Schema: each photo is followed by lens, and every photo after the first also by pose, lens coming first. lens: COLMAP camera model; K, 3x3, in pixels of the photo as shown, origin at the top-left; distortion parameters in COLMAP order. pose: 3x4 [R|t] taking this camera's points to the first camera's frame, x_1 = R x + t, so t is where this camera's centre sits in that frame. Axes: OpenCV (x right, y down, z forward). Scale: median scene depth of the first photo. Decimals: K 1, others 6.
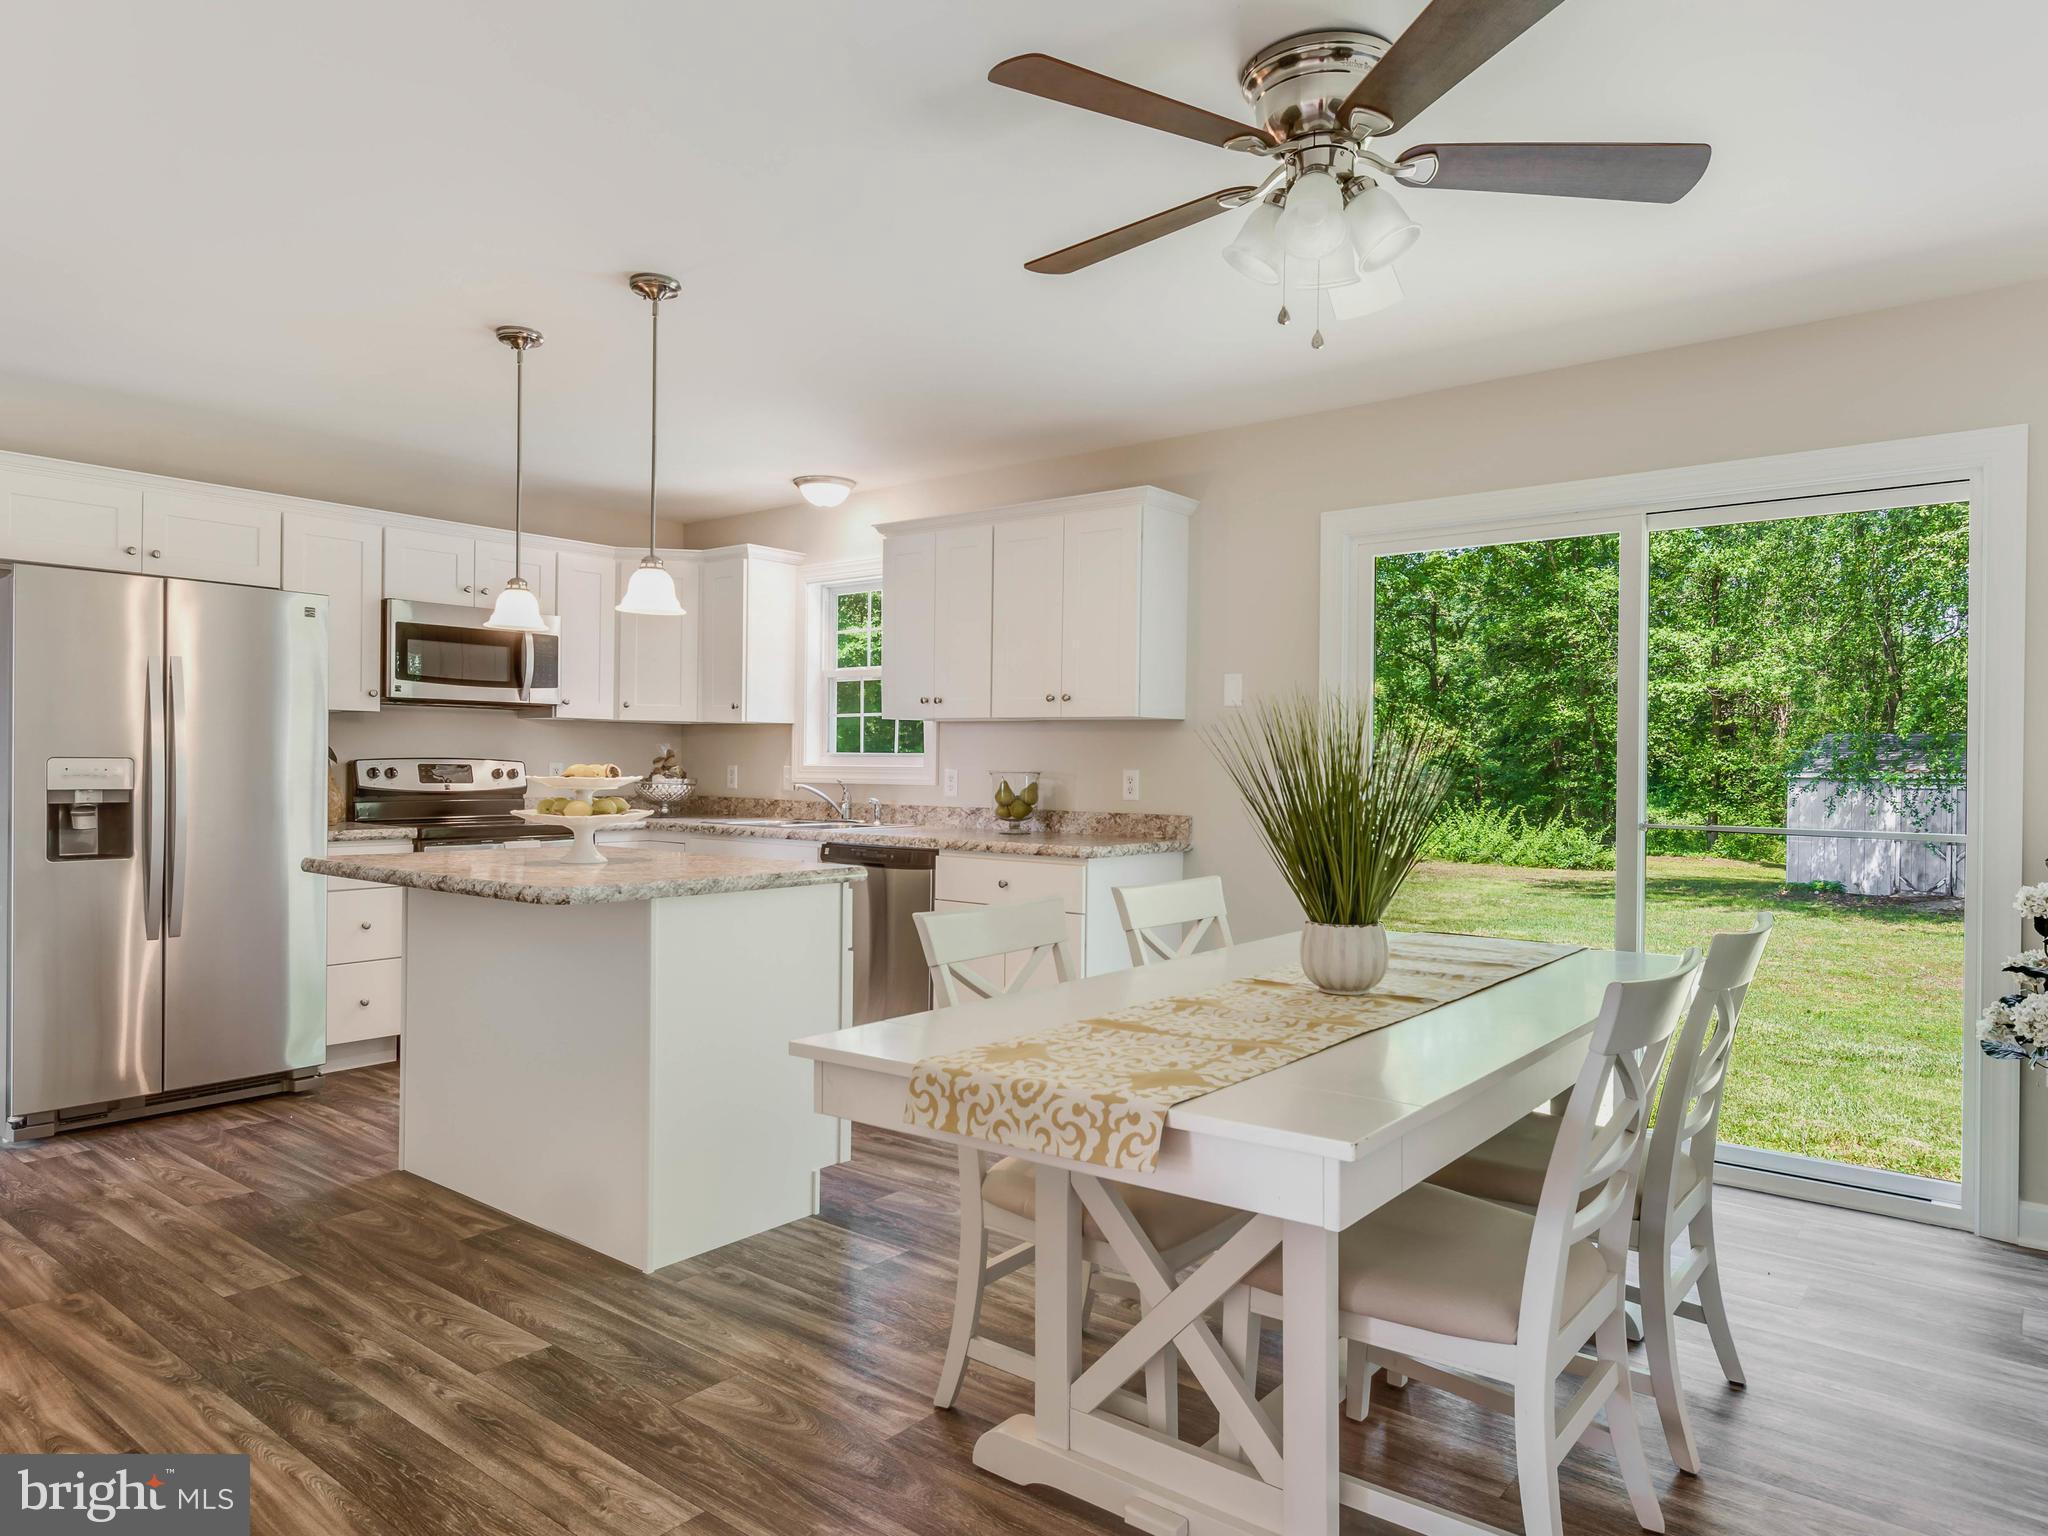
lens RADIAL K [[1283.2, 0, 1020.4], [0, 1283.2, 763.9], [0, 0, 1]] dist [-0.001705, 0.001561]
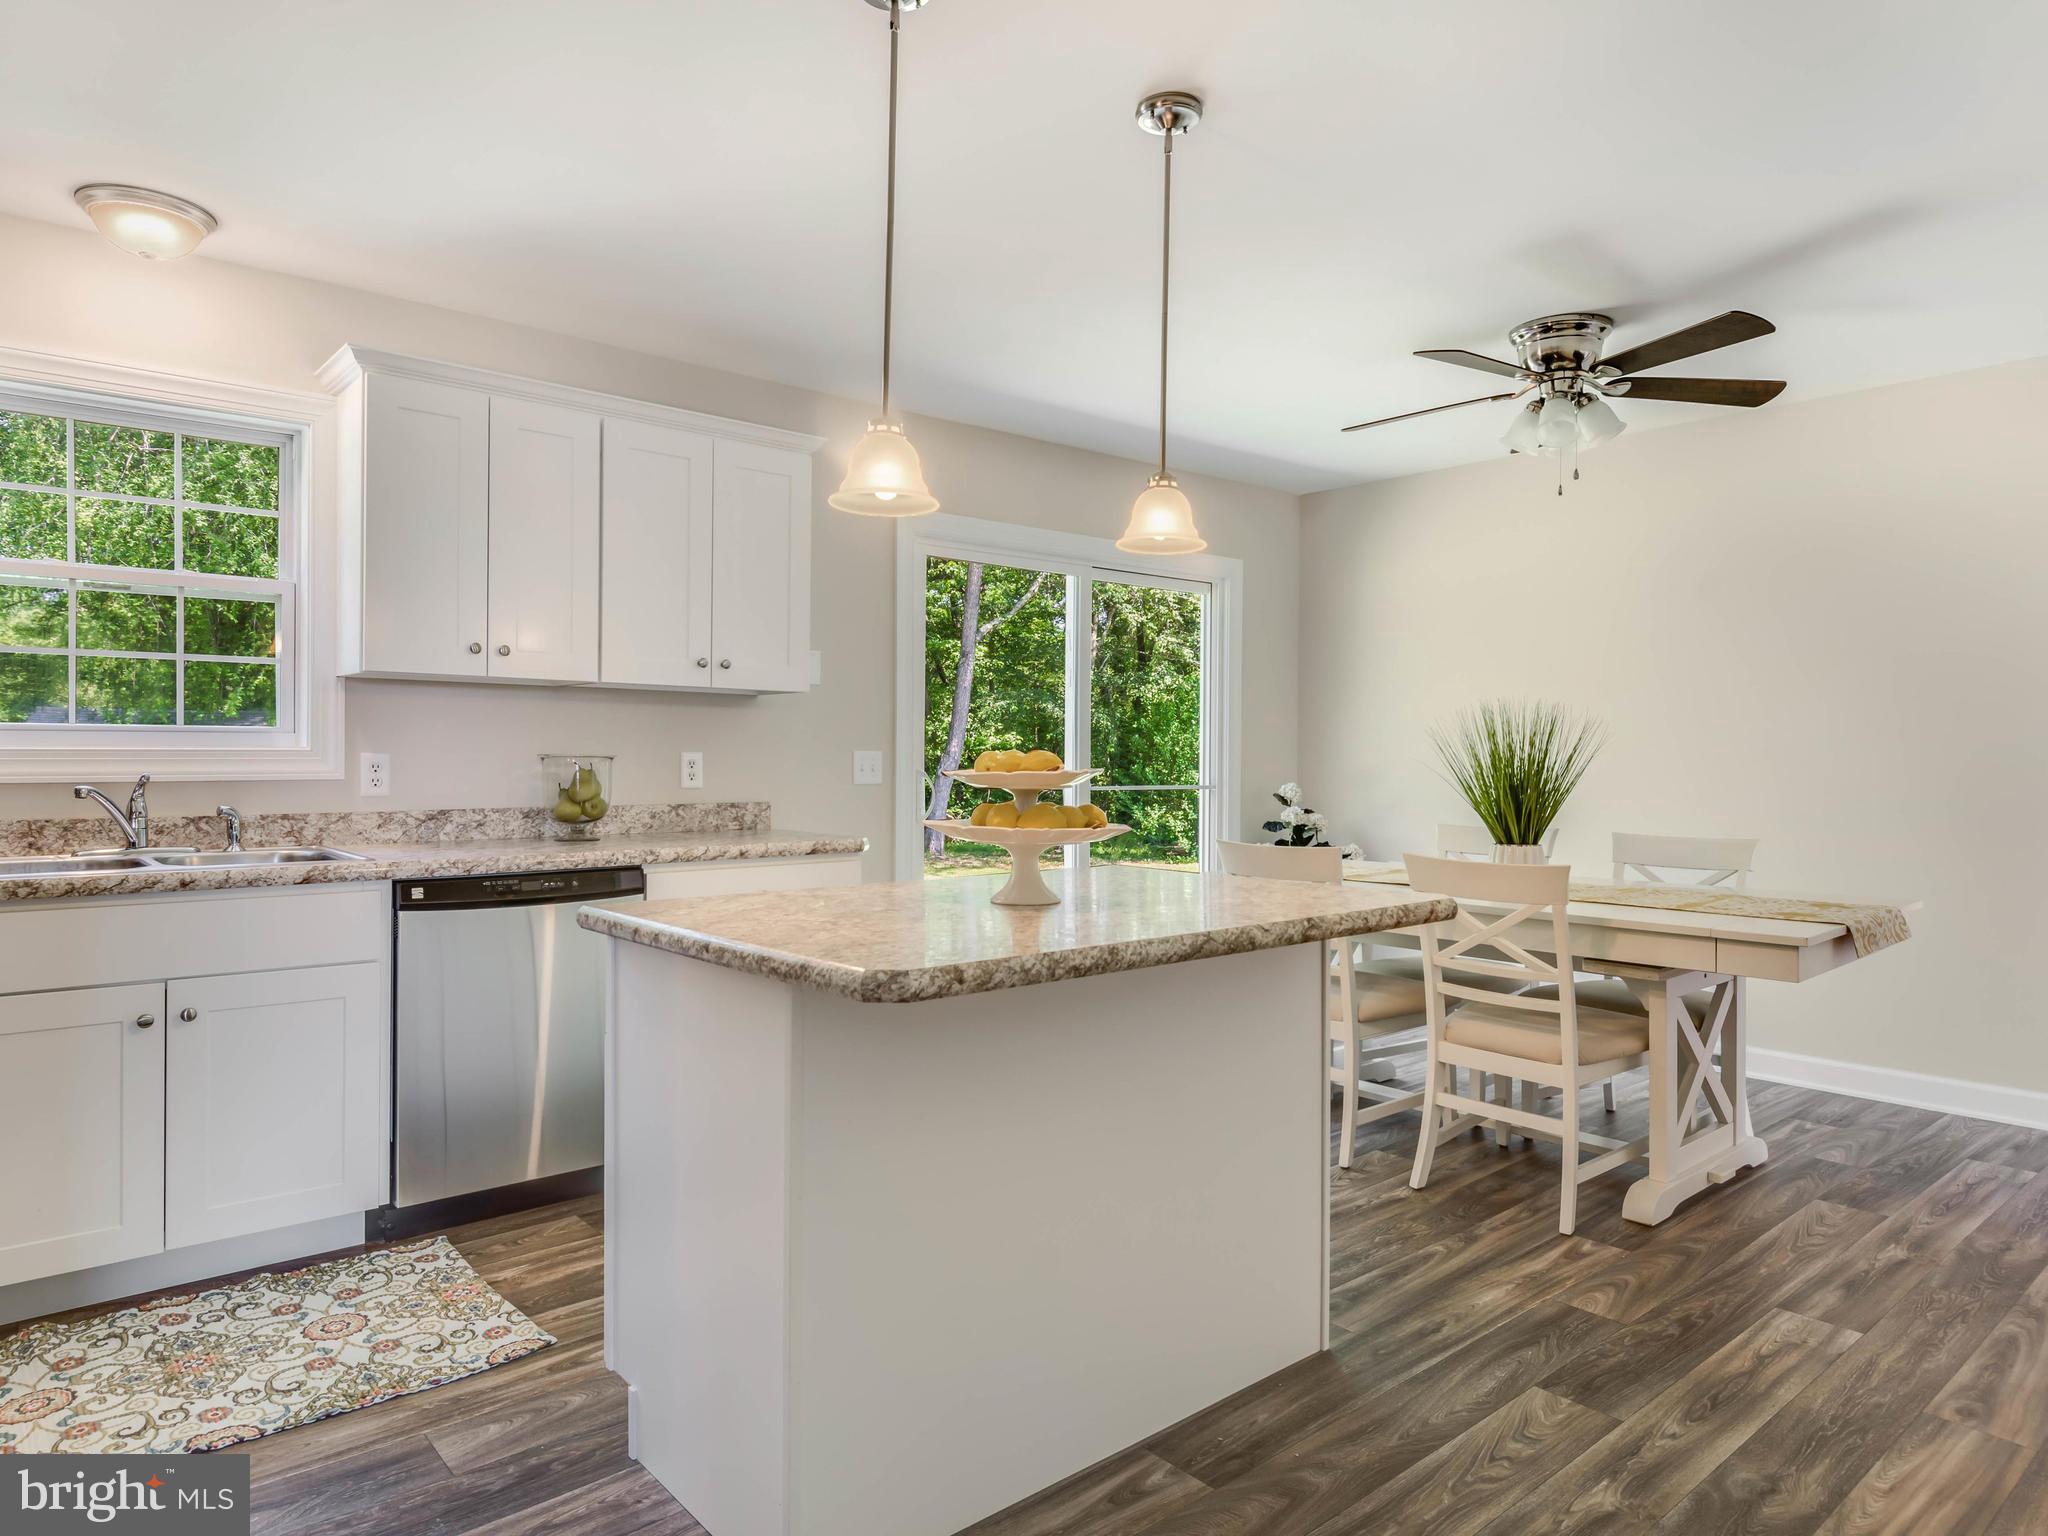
lens RADIAL K [[1283.2, 0, 1020.4], [0, 1283.2, 763.9], [0, 0, 1]] dist [-0.001705, 0.001561]
pose [[0.182070, -0.017844, 0.983124, -1.167013], [-0.002447, 0.999824, 0.018600, -0.006233], [-0.983283, -0.005792, 0.181994, 1.055009]]
